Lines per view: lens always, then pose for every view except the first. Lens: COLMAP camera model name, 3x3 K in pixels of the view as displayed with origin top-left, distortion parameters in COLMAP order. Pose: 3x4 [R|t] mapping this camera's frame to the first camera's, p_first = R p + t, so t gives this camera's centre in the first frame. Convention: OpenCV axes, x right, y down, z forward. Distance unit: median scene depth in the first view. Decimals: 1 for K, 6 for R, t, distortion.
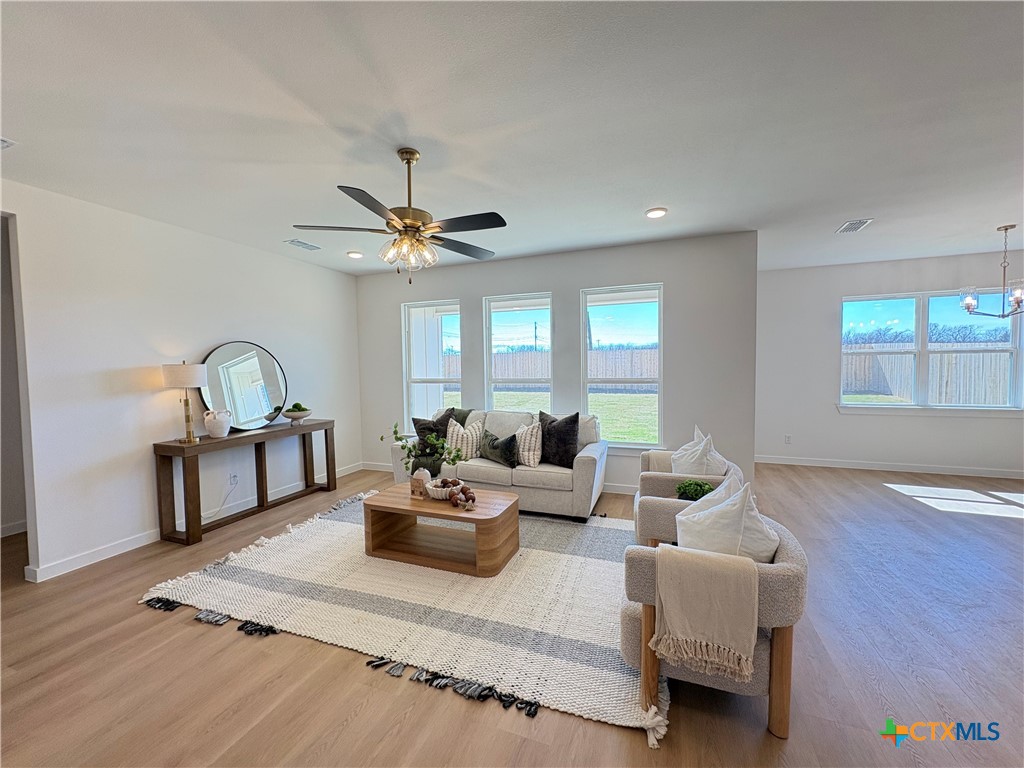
lens RADIAL K [[406.6, 0, 513.8], [0, 406.6, 383.6], [0, 0, 1]] dist [0.000121, 0.000423]
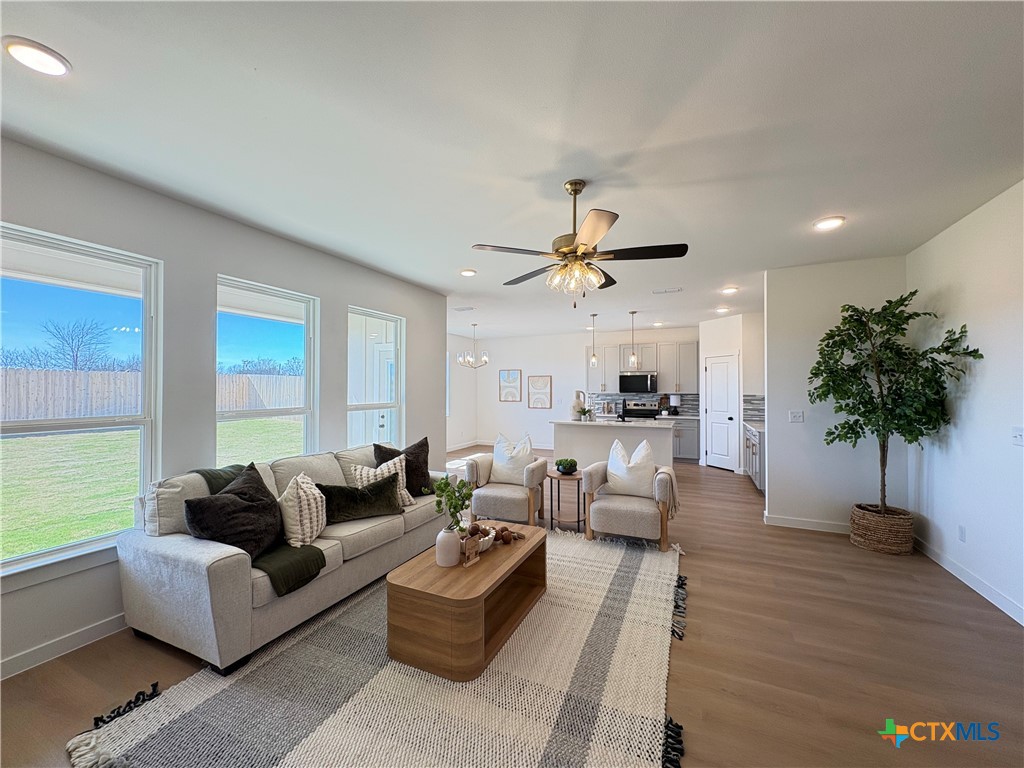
lens RADIAL K [[406.6, 0, 513.5], [0, 406.6, 383.0], [0, 0, 1]] dist [0.000121, 0.000423]
pose [[0.067503, 0.027012, 0.997353, -1.159403], [0.045679, 0.998502, -0.030134, -0.031029], [-0.996673, 0.047592, 0.066168, 0.999073]]
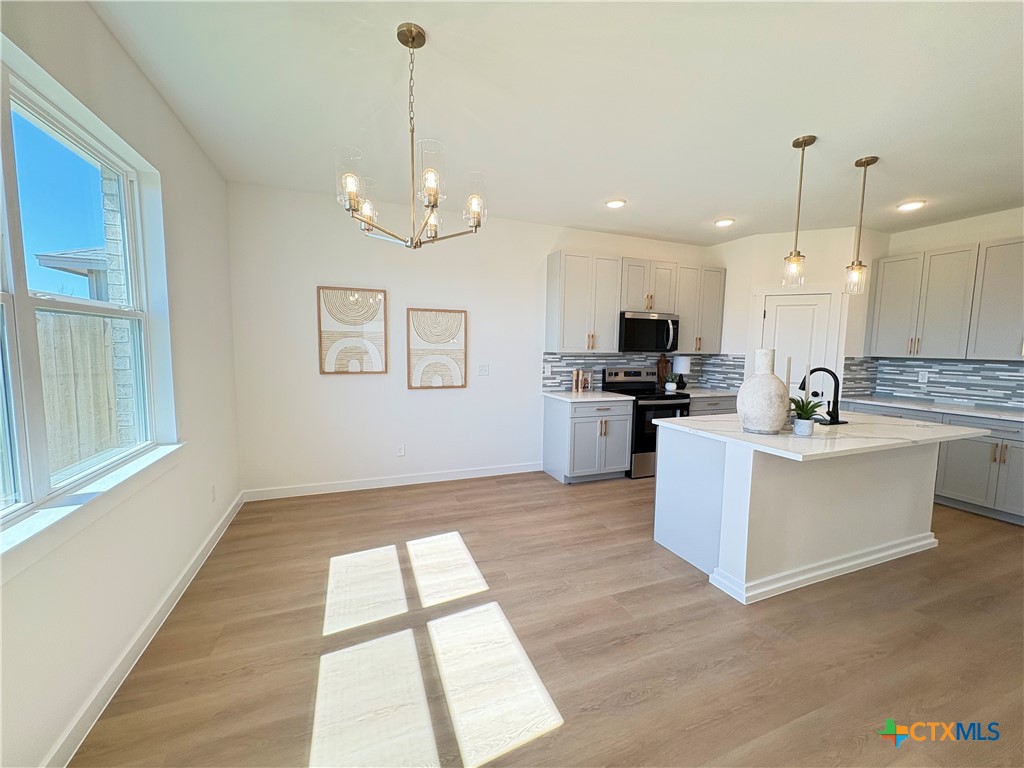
lens RADIAL K [[406.6, 0, 512.8], [0, 406.6, 381.3], [0, 0, 1]] dist [0.000121, 0.000423]
pose [[-0.667927, -0.062381, 0.741607, 1.155578], [0.028410, 0.993617, 0.109167, -0.086670], [-0.743684, 0.093985, -0.661892, 1.807734]]
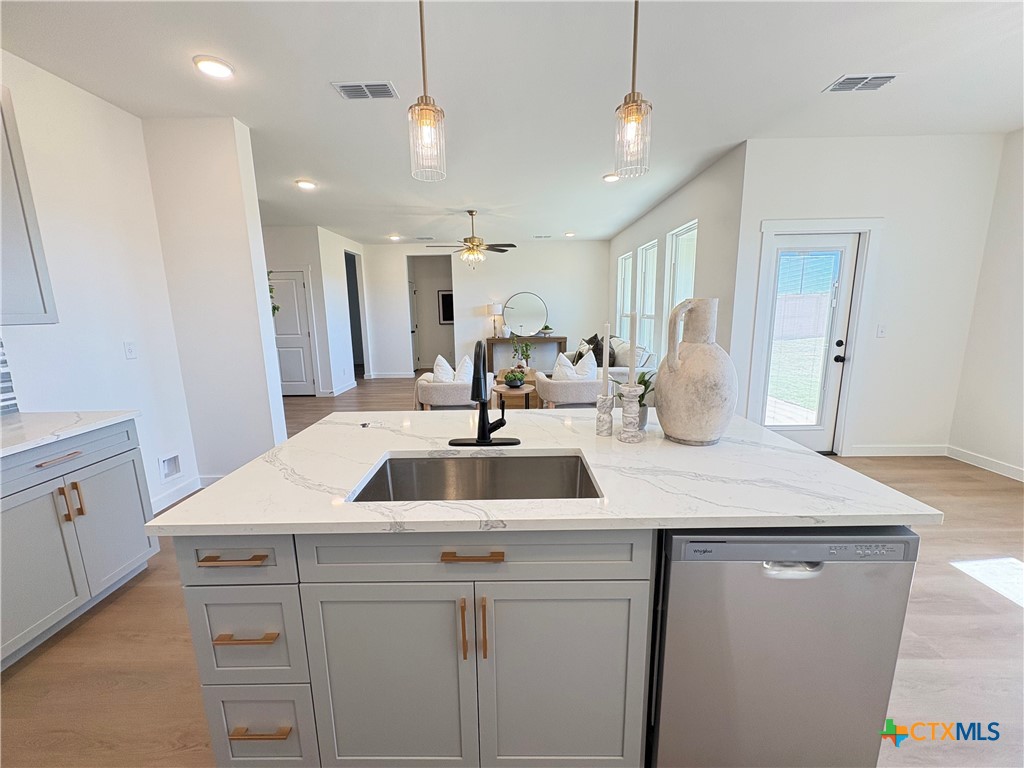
lens RADIAL K [[406.6, 0, 511.6], [0, 406.6, 383.2], [0, 0, 1]] dist [0.000121, 0.000423]
pose [[0.340323, 0.176109, -0.923670, 1.887530], [-0.033590, 0.983955, 0.175227, -0.018890], [0.939709, -0.028607, 0.340778, 0.350622]]
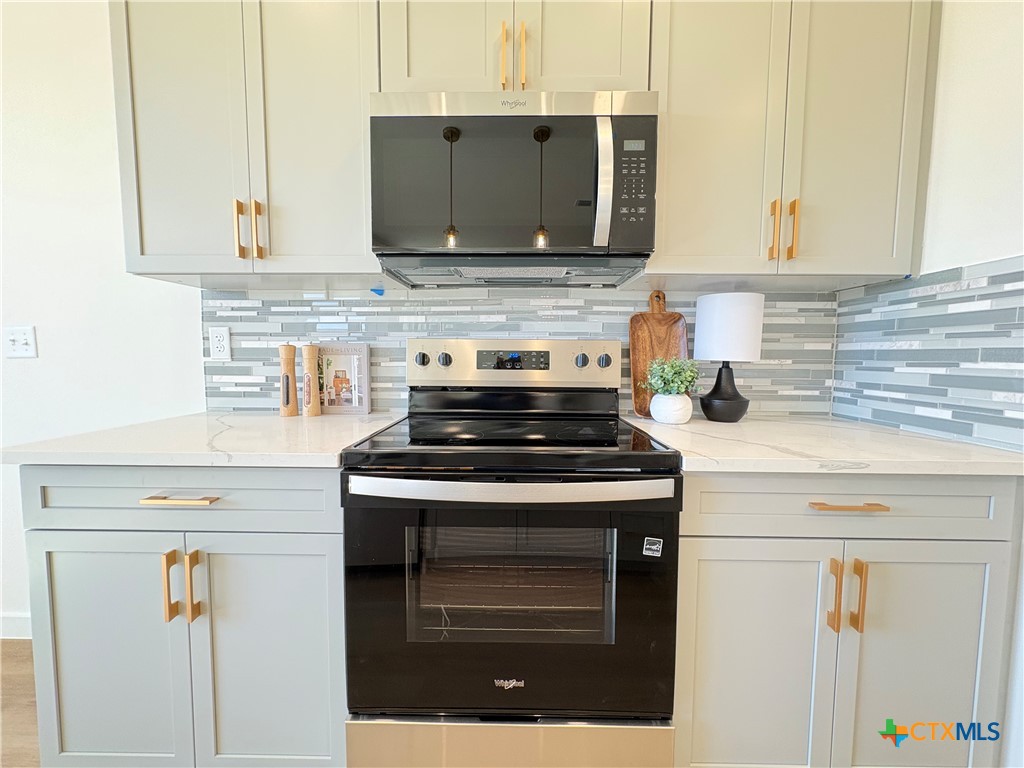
lens RADIAL K [[406.6, 0, 510.2], [0, 406.6, 384.0], [0, 0, 1]] dist [0.000121, 0.000423]
pose [[-0.335032, -0.058794, 0.940371, 1.648367], [0.044081, 0.995980, 0.077976, 0.081570], [-0.941175, 0.067577, -0.331094, 0.399365]]
